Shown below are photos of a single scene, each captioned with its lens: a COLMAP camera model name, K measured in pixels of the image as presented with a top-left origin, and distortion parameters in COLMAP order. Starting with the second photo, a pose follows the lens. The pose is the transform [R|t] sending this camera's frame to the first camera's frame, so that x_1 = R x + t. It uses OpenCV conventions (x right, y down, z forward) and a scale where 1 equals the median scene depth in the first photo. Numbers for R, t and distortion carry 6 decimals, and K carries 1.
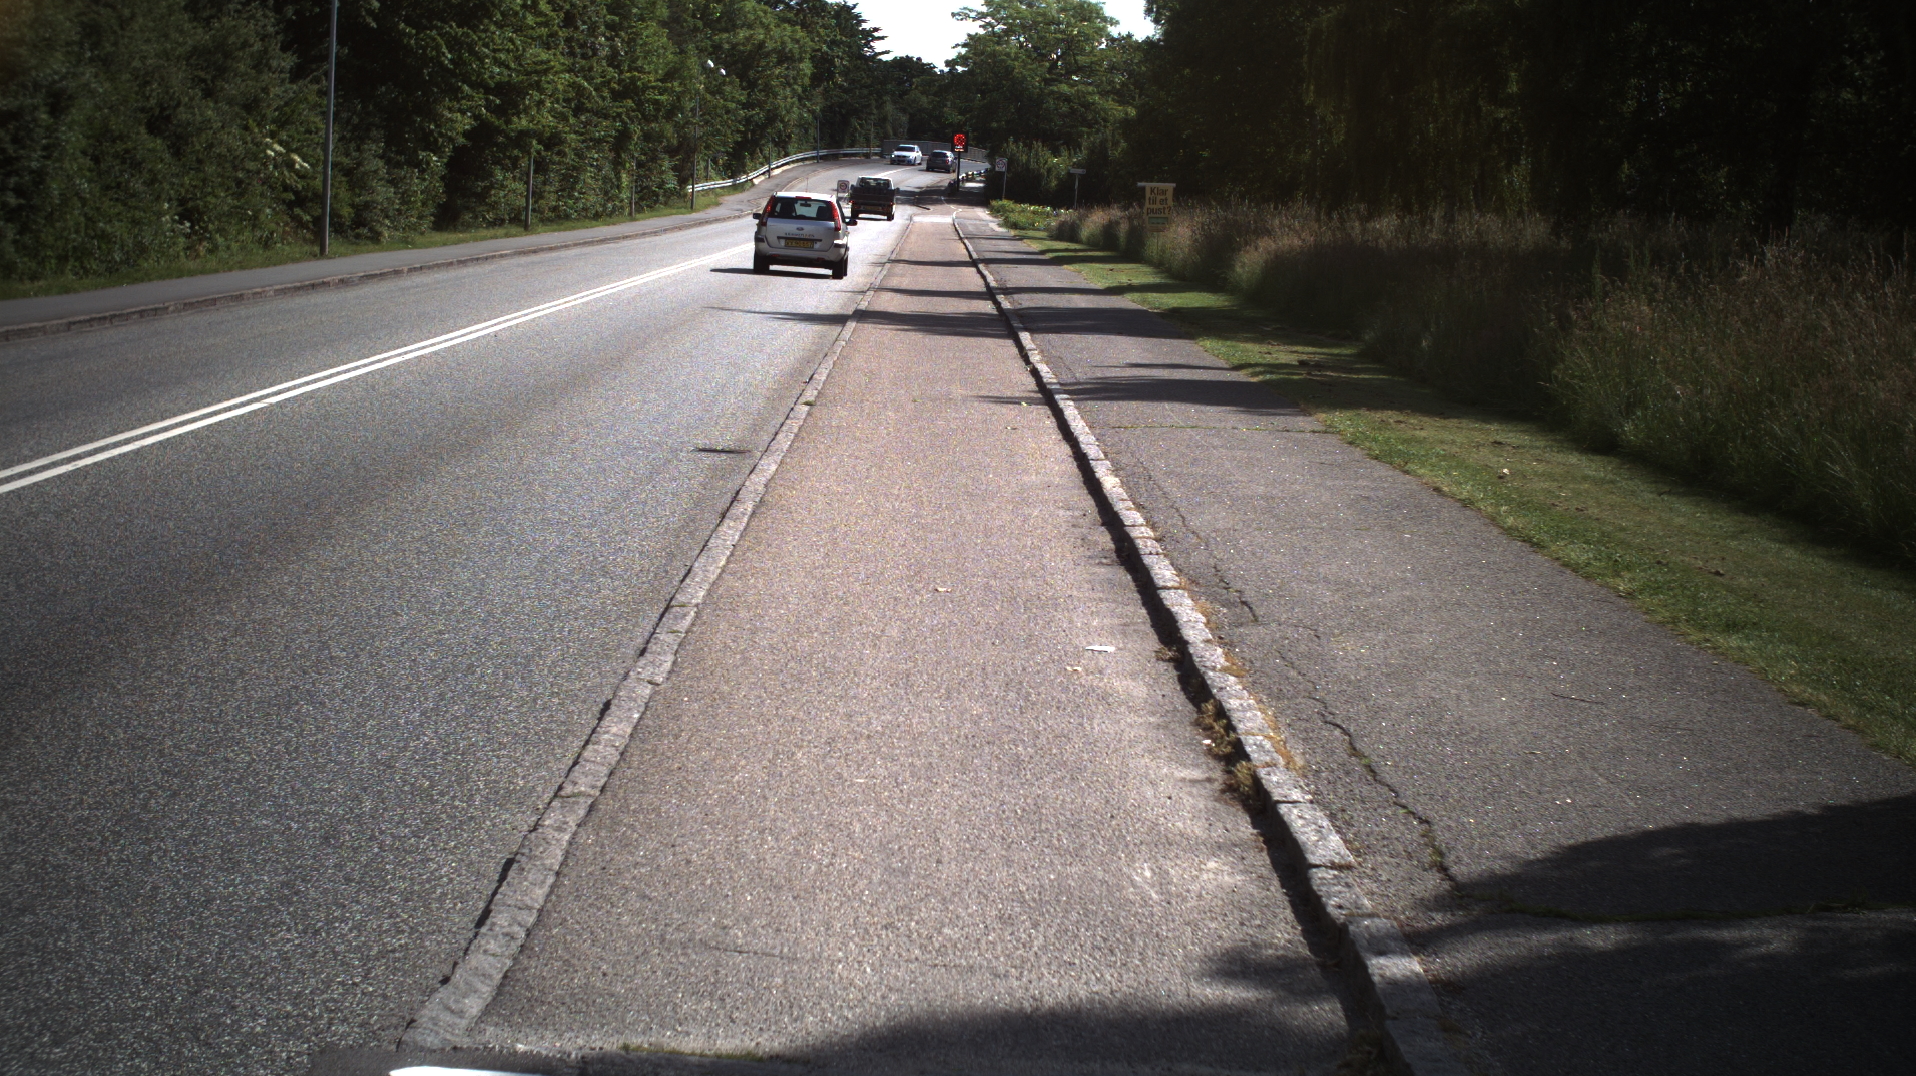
lens RADIAL K [[3449.2, 0, 966.0], [0, 3449.2, 535.0], [0, 0, 1]] dist [-0.256873, 0.000000]
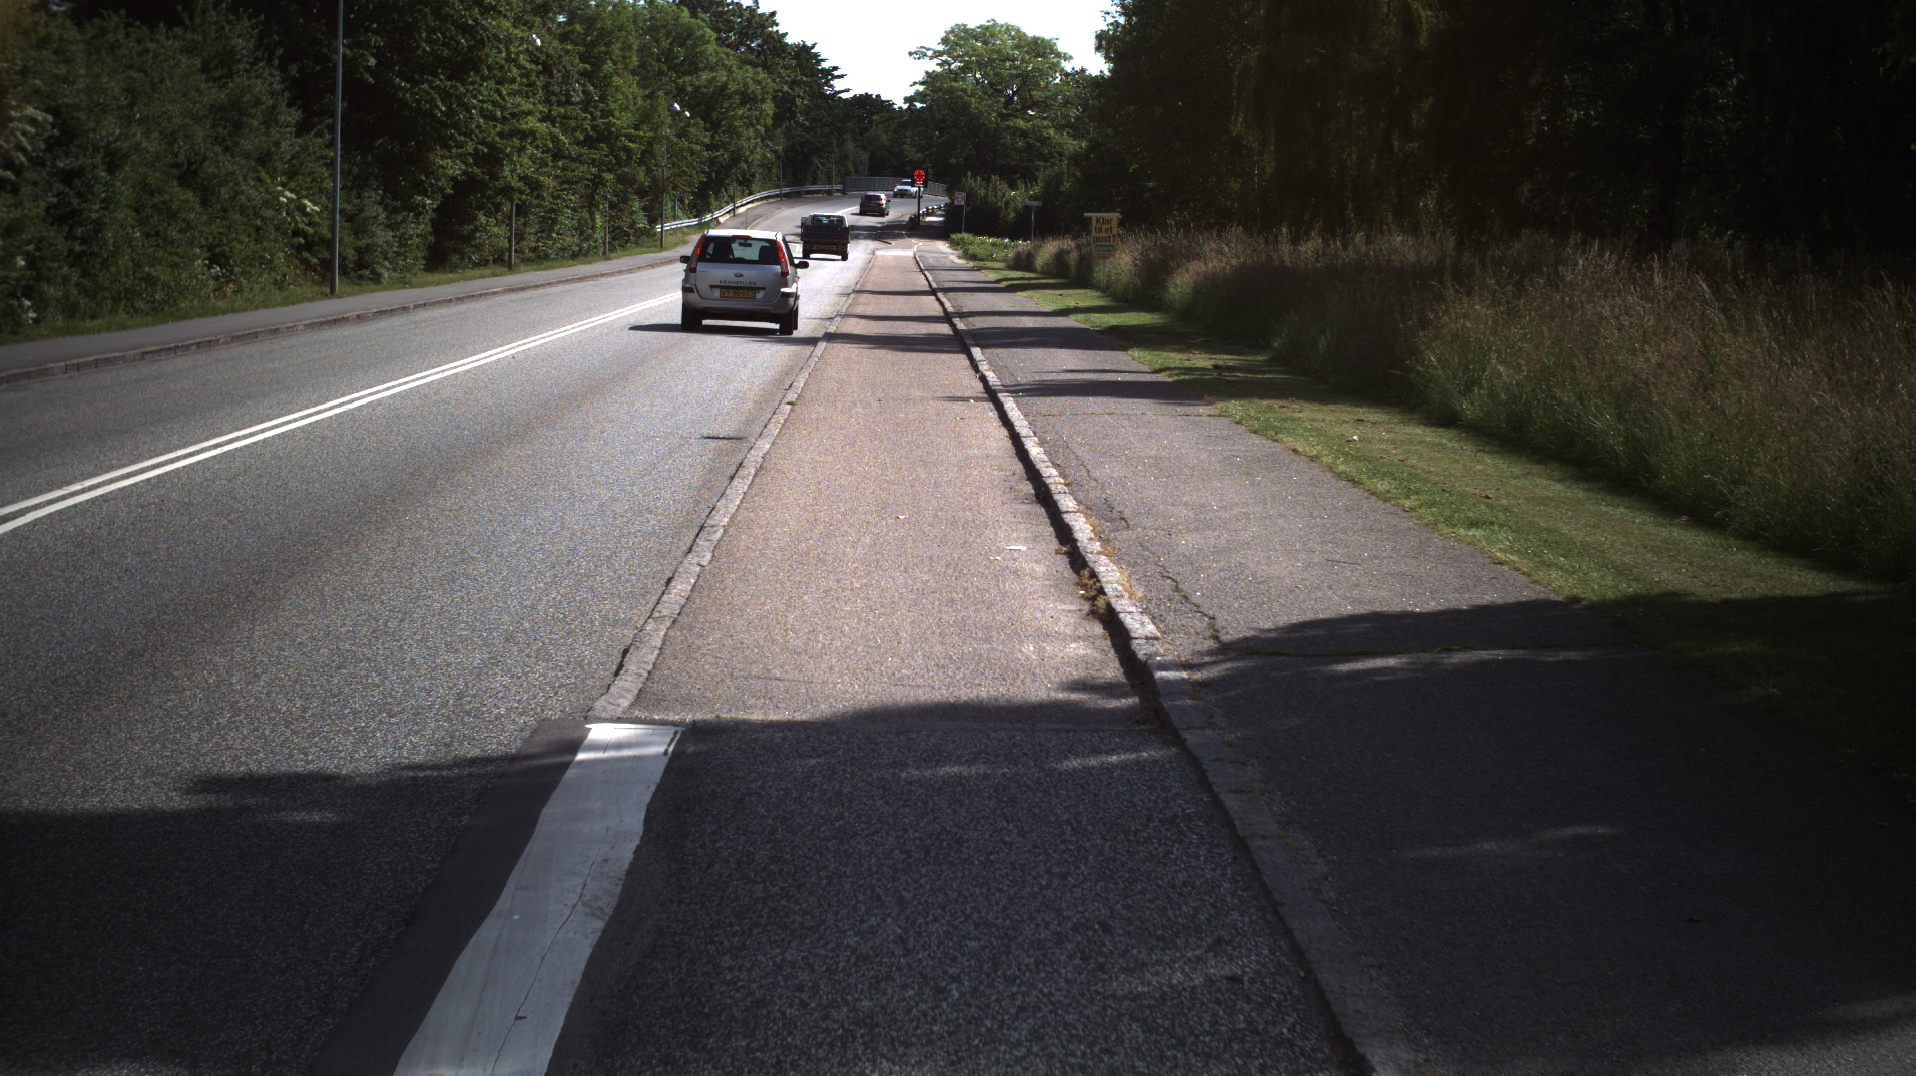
lens RADIAL K [[3449.2, 0, 957.1], [0, 3449.2, 539.3], [0, 0, 1]] dist [-0.256873, 0.000000]
pose [[0.999766, -0.020593, 0.006610, 0.001663], [0.020650, 0.999750, -0.008603, 0.010865], [-0.006431, 0.008737, 0.999941, -0.103369]]
